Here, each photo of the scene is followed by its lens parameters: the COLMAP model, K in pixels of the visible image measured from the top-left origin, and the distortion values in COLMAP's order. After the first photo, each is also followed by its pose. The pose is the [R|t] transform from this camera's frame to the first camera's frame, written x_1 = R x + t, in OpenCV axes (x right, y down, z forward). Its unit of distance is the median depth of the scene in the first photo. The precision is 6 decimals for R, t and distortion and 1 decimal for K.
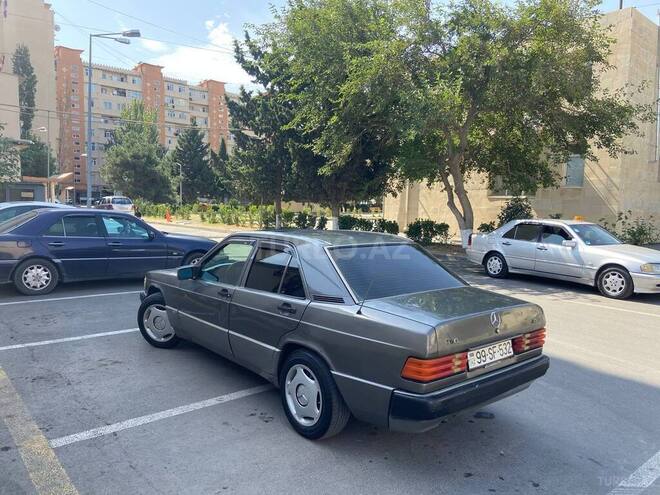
lens RADIAL K [[497.7, 0, 337.2], [0, 497.7, 251.7], [0, 0, 1]] dist [0.110066, -0.136662]
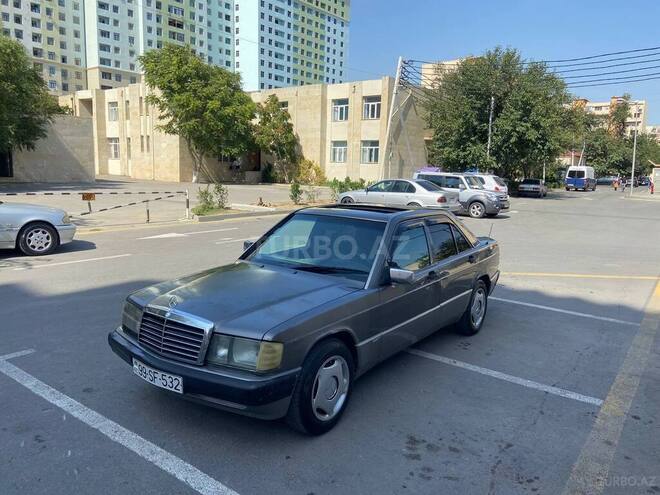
lens RADIAL K [[497.7, 0, 331.4], [0, 497.7, 241.8], [0, 0, 1]] dist [0.110066, -0.136662]
pose [[-0.214048, -0.175253, 0.960973, -0.510395], [0.062991, 0.979250, 0.192617, -0.086556], [-0.974790, 0.101762, -0.198567, 0.616704]]
